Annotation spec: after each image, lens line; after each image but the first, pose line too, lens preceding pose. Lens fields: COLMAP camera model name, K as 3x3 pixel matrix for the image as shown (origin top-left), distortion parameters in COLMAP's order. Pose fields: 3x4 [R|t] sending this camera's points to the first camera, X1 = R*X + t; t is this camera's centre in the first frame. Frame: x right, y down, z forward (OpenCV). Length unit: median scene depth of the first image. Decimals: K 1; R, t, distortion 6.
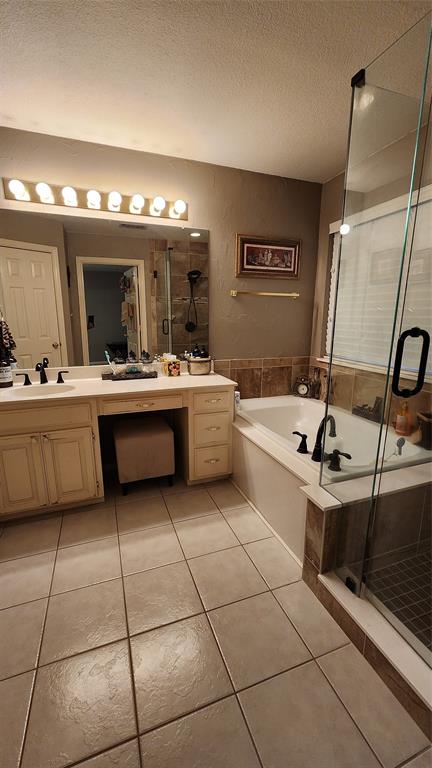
lens RADIAL K [[314.4, 0, 216.0], [0, 314.4, 384.0], [0, 0, 1]] dist [0.014100, 0.000139]
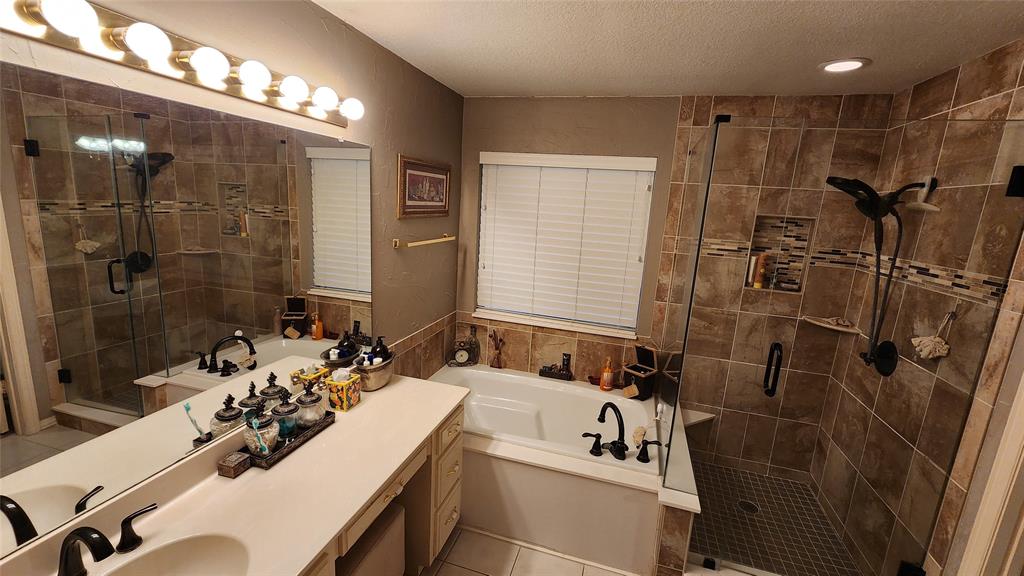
lens RADIAL K [[420.4, 0, 512.0], [0, 420.4, 288.0], [0, 0, 1]] dist [0.009109, 0.000300]
pose [[0.603217, -0.131571, 0.786650, -0.598561], [0.113334, 0.990431, 0.078748, -0.295278], [-0.789484, 0.041652, 0.612357, 0.365123]]
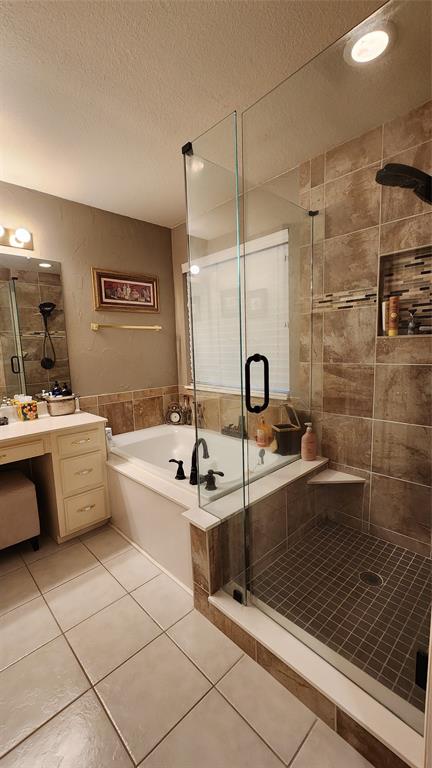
lens RADIAL K [[315.3, 0, 212.6], [0, 315.3, 387.4], [0, 0, 1]] dist [0.009109, 0.000300]
pose [[0.920105, -0.085349, 0.382259, 0.004060], [0.118717, 0.990829, -0.064526, 0.001978], [-0.373247, 0.104751, 0.921799, -0.009450]]
